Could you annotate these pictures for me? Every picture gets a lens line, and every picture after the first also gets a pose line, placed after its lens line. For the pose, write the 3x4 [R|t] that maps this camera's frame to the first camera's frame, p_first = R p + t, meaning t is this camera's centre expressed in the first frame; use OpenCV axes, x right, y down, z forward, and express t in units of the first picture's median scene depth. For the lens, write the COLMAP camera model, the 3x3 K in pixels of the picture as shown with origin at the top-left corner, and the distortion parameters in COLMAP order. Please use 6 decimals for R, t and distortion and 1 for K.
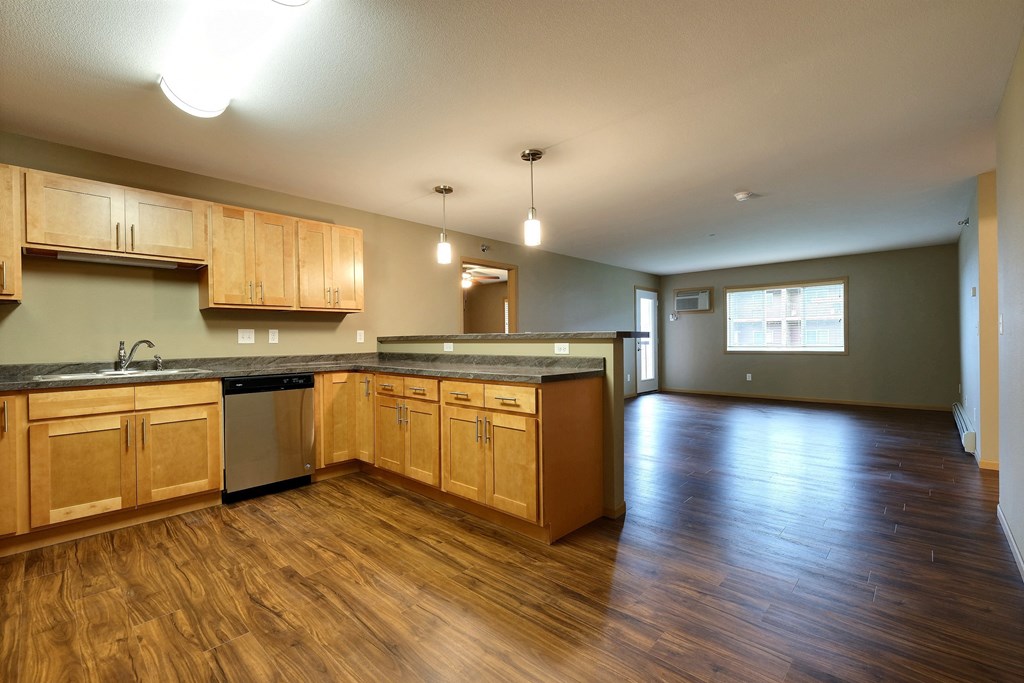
lens RADIAL K [[451.3, 0, 511.0], [0, 451.3, 340.4], [0, 0, 1]] dist [0.009286, -0.000332]
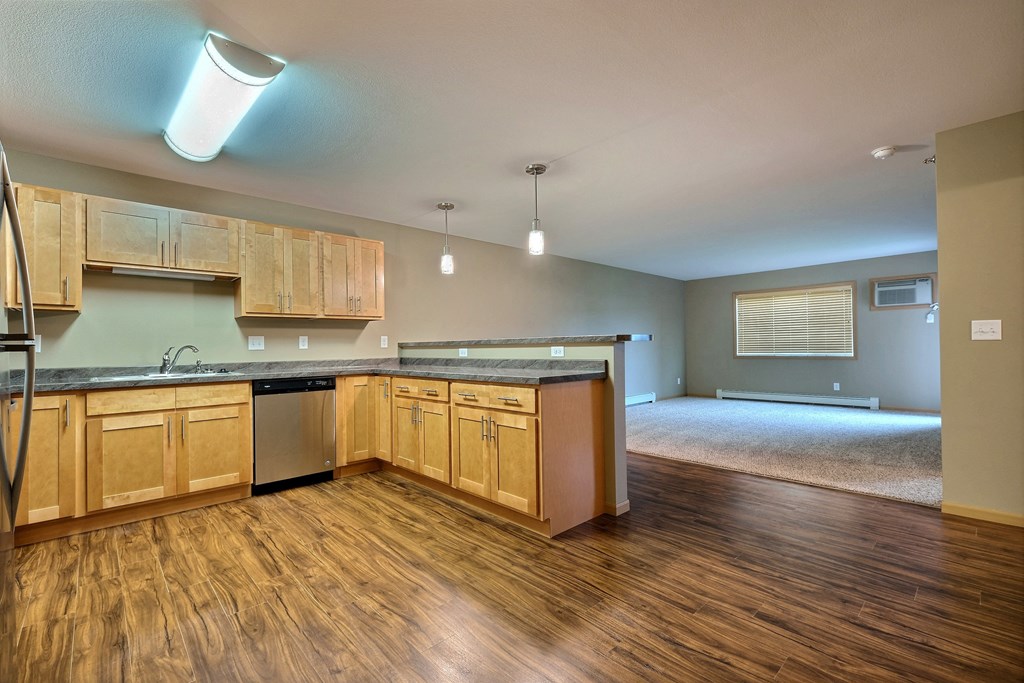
lens RADIAL K [[451.3, 0, 513.8], [0, 451.3, 337.5], [0, 0, 1]] dist [0.009286, -0.000332]
pose [[0.998026, -0.005958, -0.062520, 0.060307], [0.004717, 0.999789, -0.019979, 0.004661], [0.062626, 0.019645, 0.997844, -0.053034]]
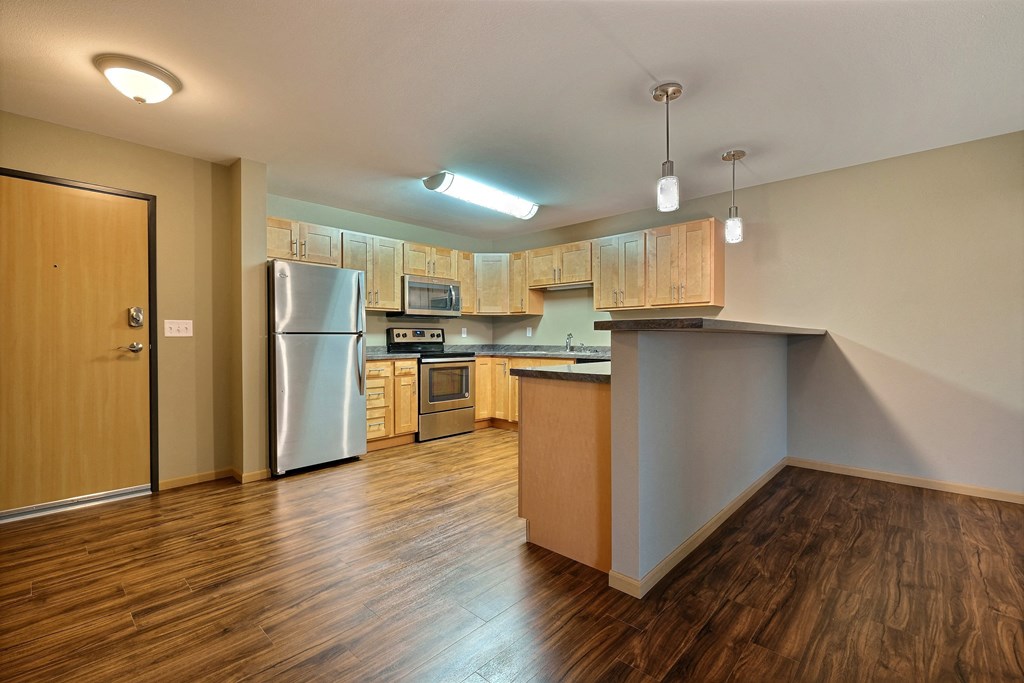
lens RADIAL K [[451.3, 0, 507.4], [0, 451.3, 343.8], [0, 0, 1]] dist [0.009286, -0.000332]
pose [[0.001587, 0.026542, -0.999646, 1.229103], [-0.001417, 0.999647, 0.026540, -0.011174], [0.999998, 0.001374, 0.001624, 1.140458]]
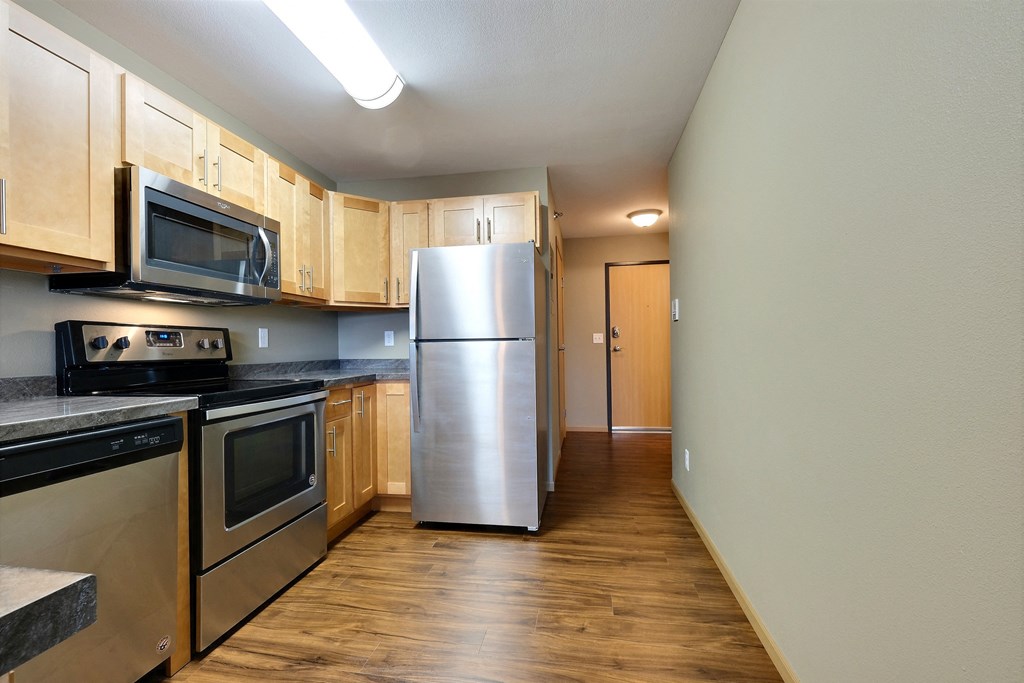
lens RADIAL K [[456.7, 0, 514.0], [0, 456.7, 354.4], [0, 0, 1]] dist [-0.001230, -0.000701]
pose [[0.542977, 0.012457, -0.839655, 0.516271], [0.004450, 0.999833, 0.017710, 0.005006], [0.839736, -0.013353, 0.542831, 0.922597]]
